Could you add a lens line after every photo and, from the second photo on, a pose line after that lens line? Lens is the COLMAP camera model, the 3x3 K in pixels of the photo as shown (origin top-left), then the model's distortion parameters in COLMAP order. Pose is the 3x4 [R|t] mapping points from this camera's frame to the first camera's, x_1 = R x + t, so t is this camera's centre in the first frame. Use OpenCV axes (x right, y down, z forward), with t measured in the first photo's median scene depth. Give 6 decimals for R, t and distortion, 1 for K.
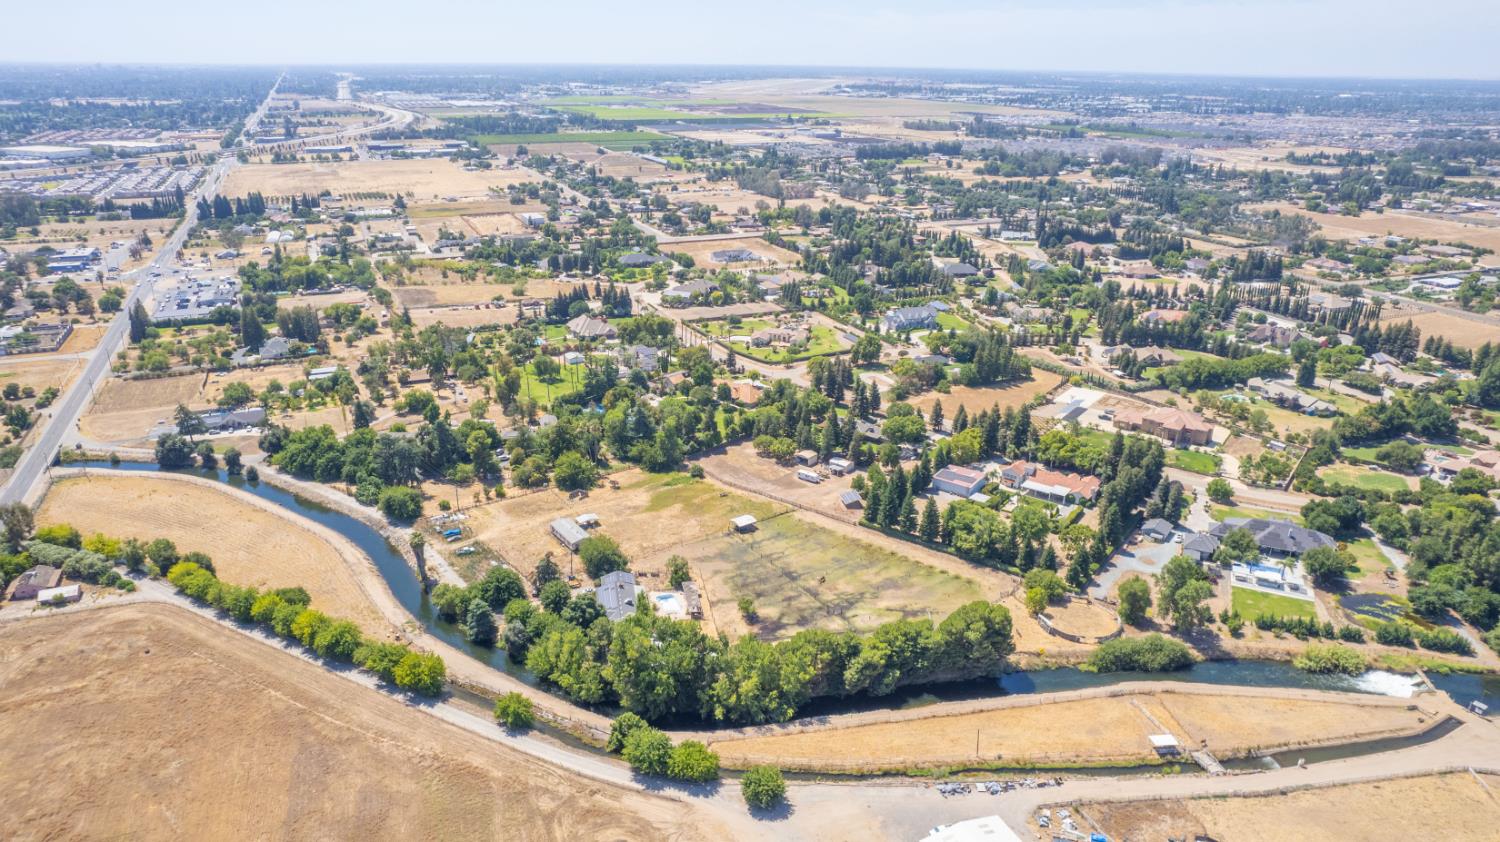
lens RADIAL K [[990.8, 0, 732.7], [0, 990.8, 426.1], [0, 0, 1]] dist [-0.079148, 0.071944]
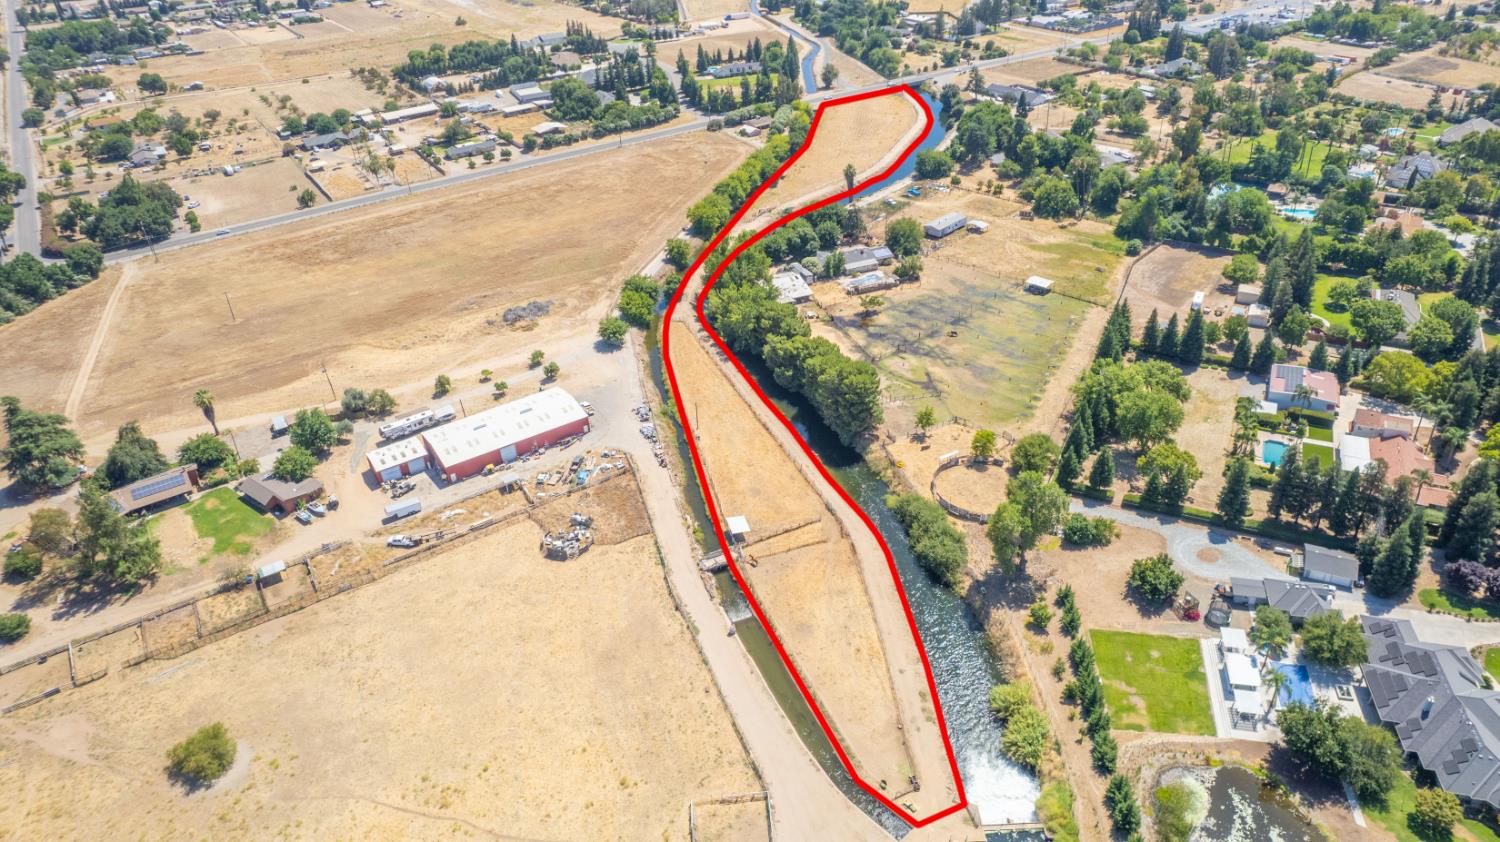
lens RADIAL K [[990.3, 0, 770.6], [0, 990.3, 398.3], [0, 0, 1]] dist [-0.073758, 0.061852]
pose [[0.205988, 0.483411, -0.850813, 0.739685], [-0.304350, 0.857986, 0.413801, -0.107991], [0.930021, 0.173707, 0.323861, 0.442838]]
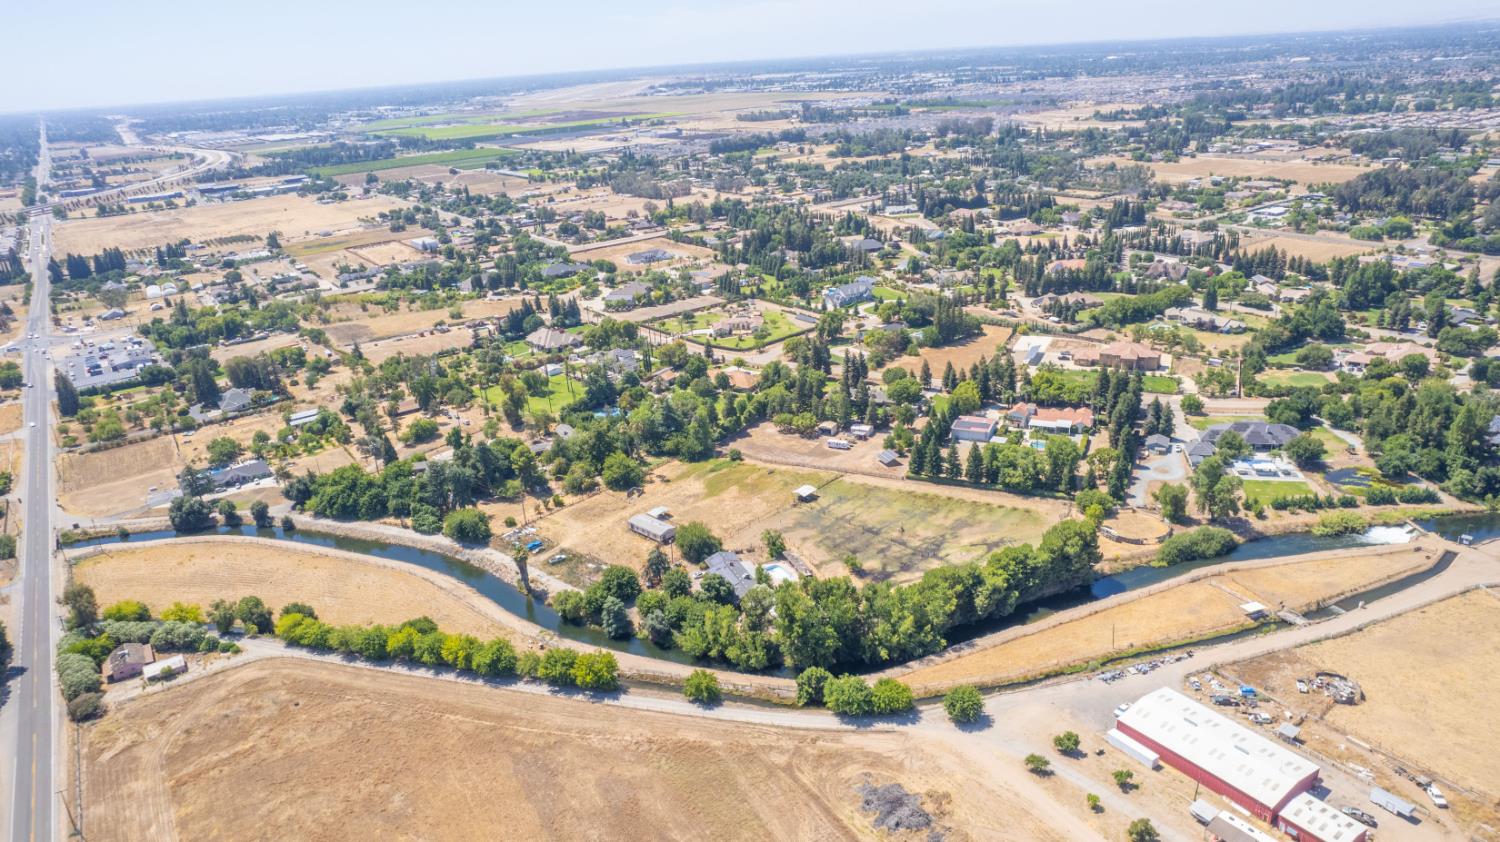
lens RADIAL K [[983.3, 0, 750.0], [0, 983.3, 421.0], [0, 0, 1]] dist [-0.079747, 0.071503]
pose [[0.975296, -0.138192, 0.172341, -0.201484], [0.138723, 0.990290, 0.009022, 0.002920], [-0.171915, 0.015109, 0.984996, -0.031259]]
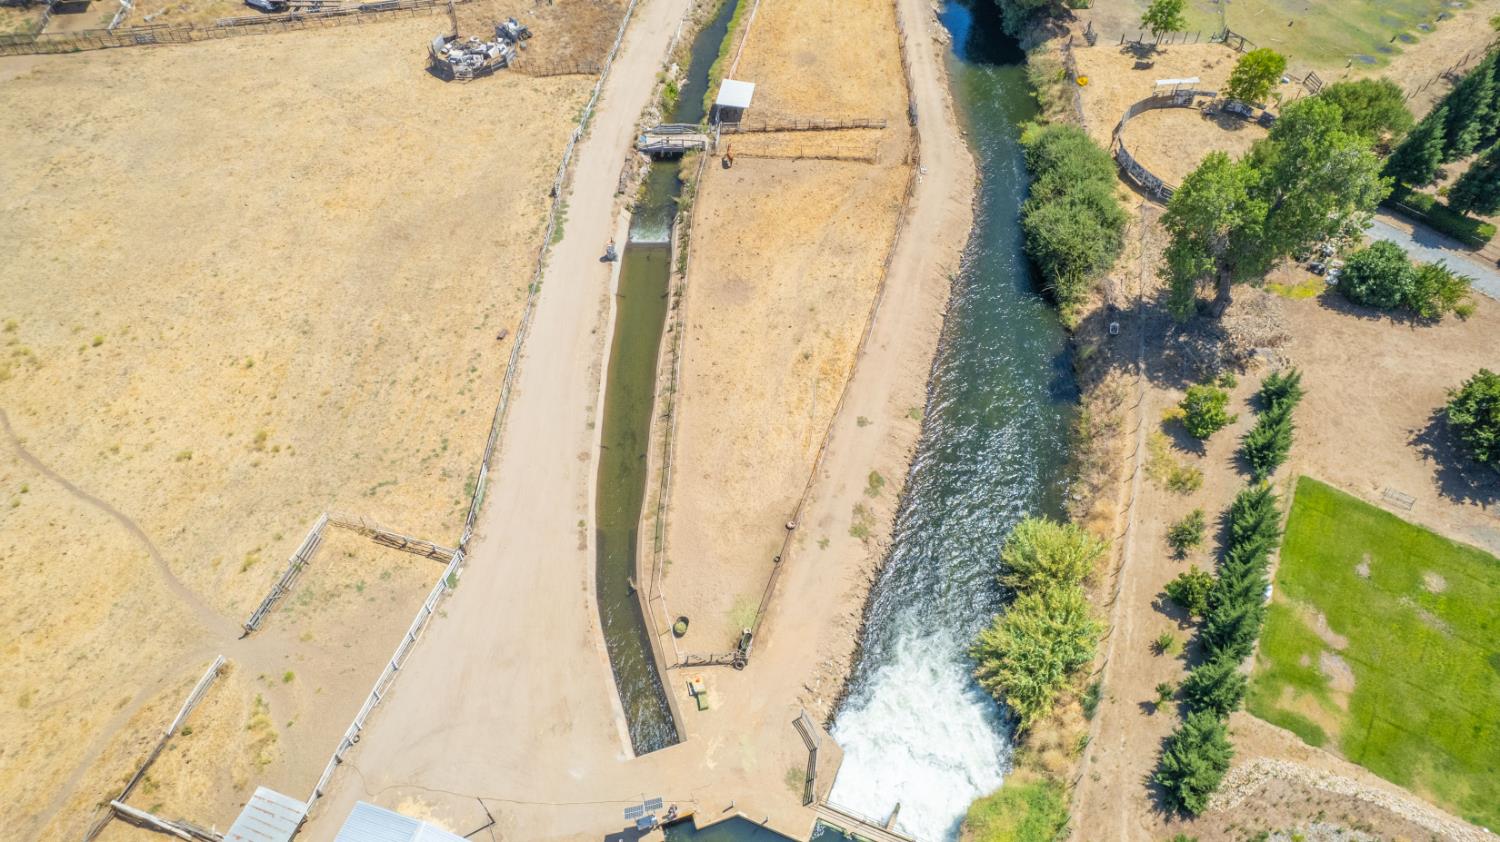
lens RADIAL K [[957.6, 0, 750.0], [0, 957.6, 421.0], [0, 0, 1]] dist [-0.077693, 0.070711]
pose [[-0.203402, 0.740950, -0.640017, 0.557426], [-0.335288, 0.561446, 0.756545, 0.023803], [0.919896, 0.368473, 0.134232, 0.628361]]
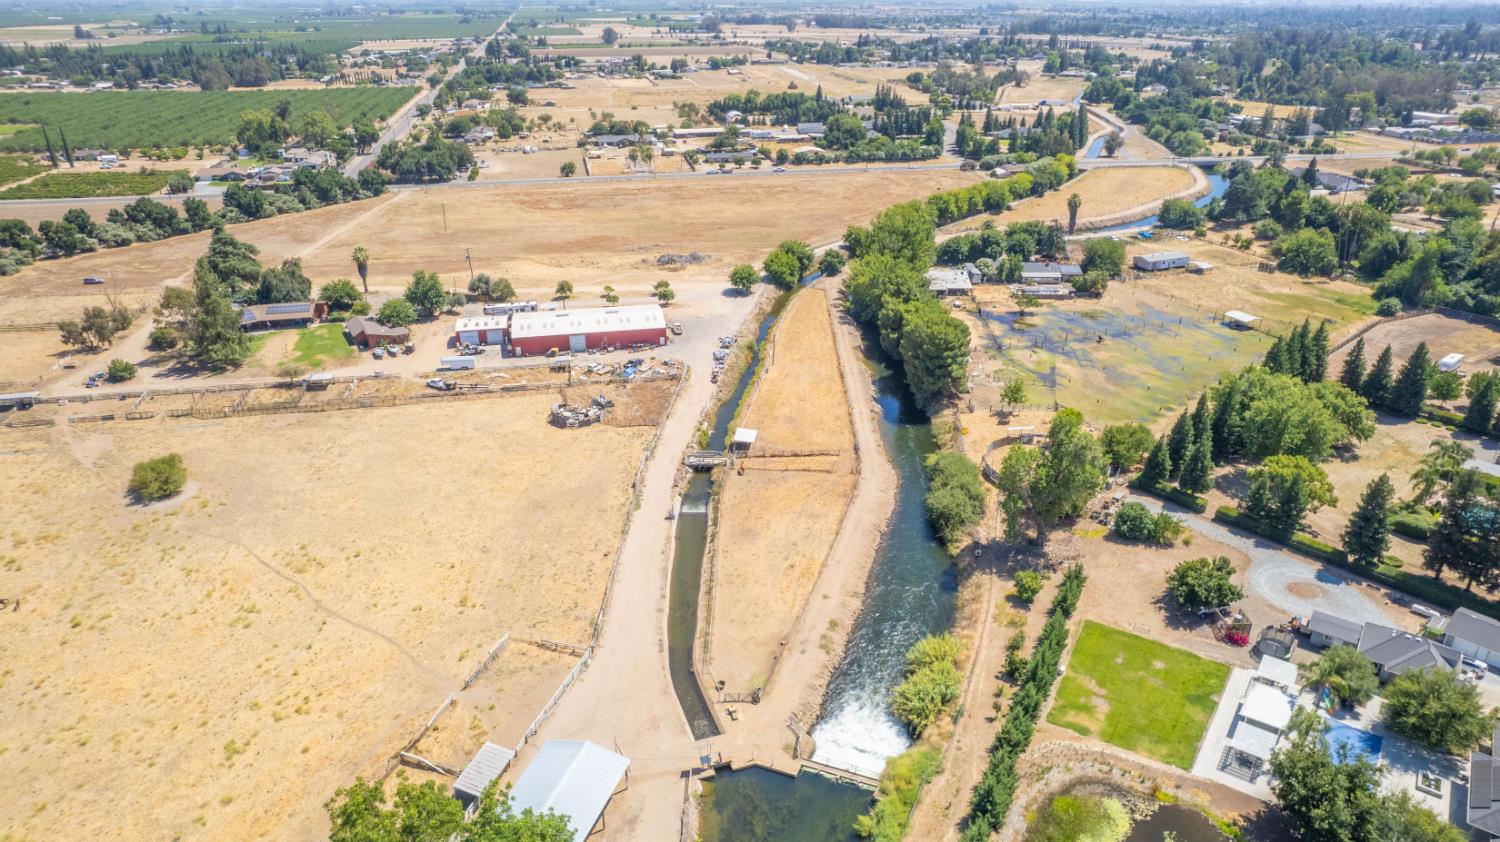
lens RADIAL K [[957.6, 0, 750.0], [0, 957.6, 421.0], [0, 0, 1]] dist [-0.077693, 0.070711]
pose [[-0.195983, 0.398467, -0.895999, 0.727763], [-0.345581, 0.827033, 0.443385, -0.029609], [0.917695, 0.396537, -0.024381, 0.637780]]
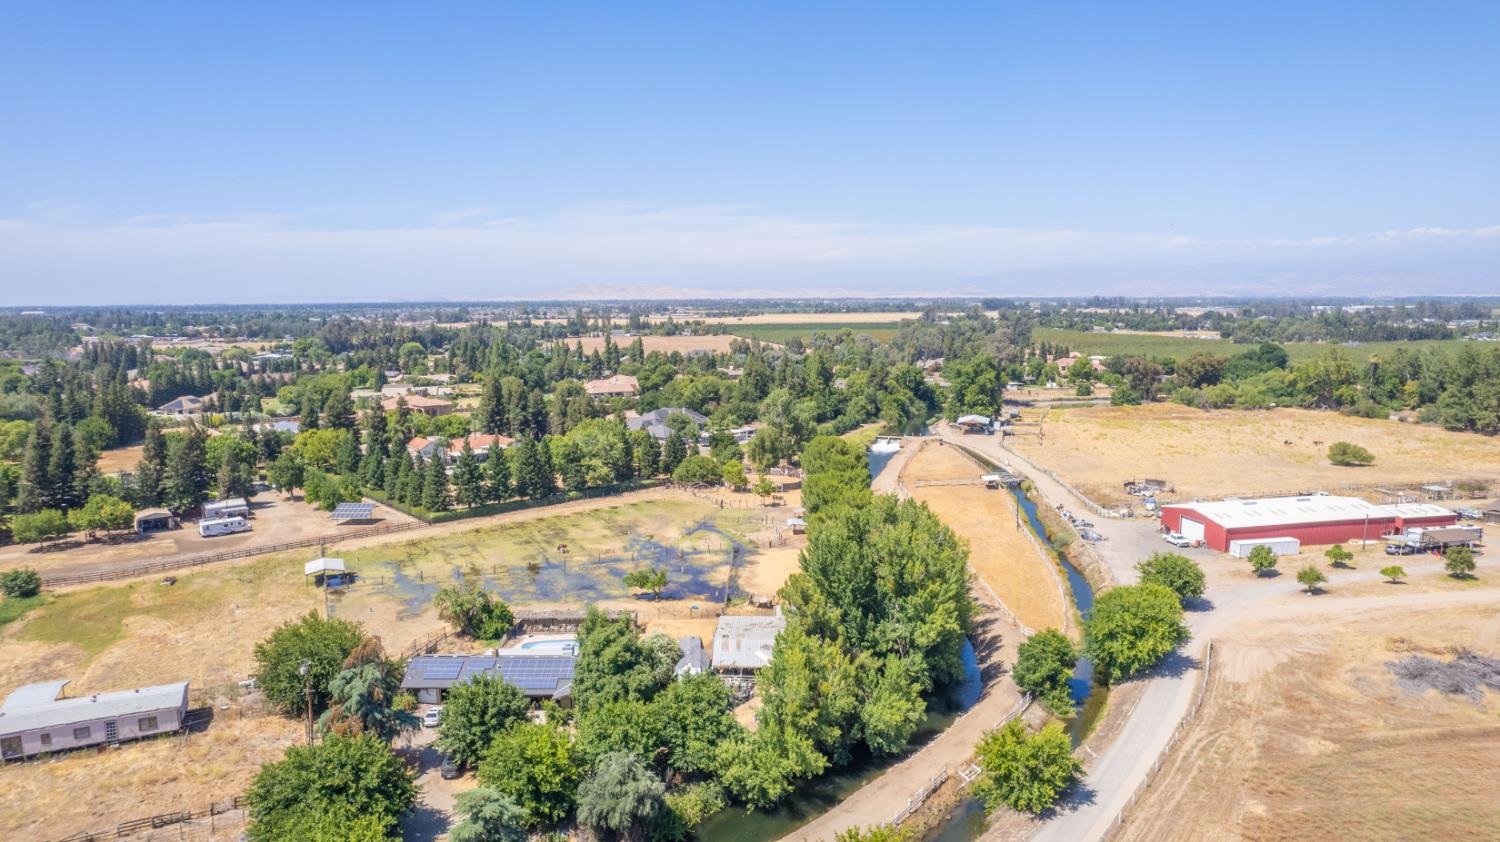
lens RADIAL K [[957.6, 0, 750.0], [0, 957.6, 421.0], [0, 0, 1]] dist [-0.077693, 0.070711]
pose [[0.171592, -0.136386, 0.975682, -0.373061], [0.350767, 0.933927, 0.068861, 0.064157], [-0.920608, 0.330421, 0.208095, 0.626261]]
